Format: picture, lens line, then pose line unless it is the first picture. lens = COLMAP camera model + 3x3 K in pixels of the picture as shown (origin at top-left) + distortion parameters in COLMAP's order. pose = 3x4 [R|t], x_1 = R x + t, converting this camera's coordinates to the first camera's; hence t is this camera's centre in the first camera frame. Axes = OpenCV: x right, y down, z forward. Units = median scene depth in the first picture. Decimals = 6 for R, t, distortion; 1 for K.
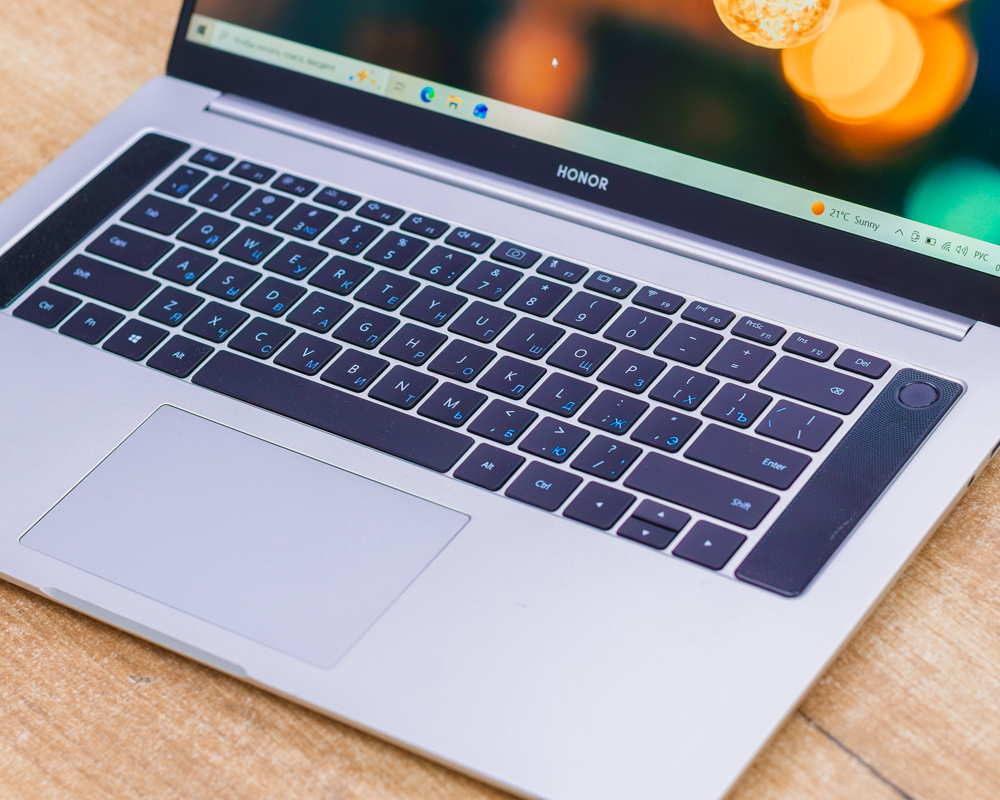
lens RADIAL K [[2495.0, 0, 500.0], [0, 2495.0, 400.0], [0, 0, 1]] dist [-0.018886, -0.424457]
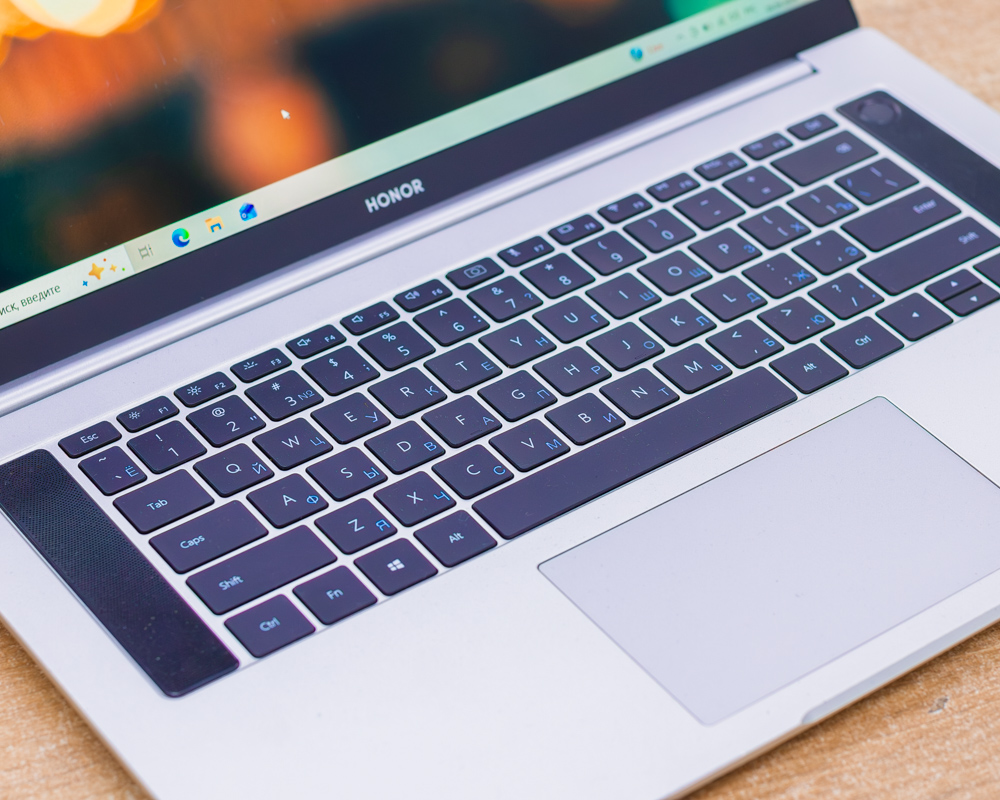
lens RADIAL K [[2495.0, 0, 500.0], [0, 2495.0, 400.0], [0, 0, 1]] dist [-0.018886, -0.424457]
pose [[0.429326, -0.551803, 0.714978, -0.690240], [0.592773, 0.769435, 0.237887, -0.242103], [-0.681396, 0.321689, 0.657432, 0.427855]]
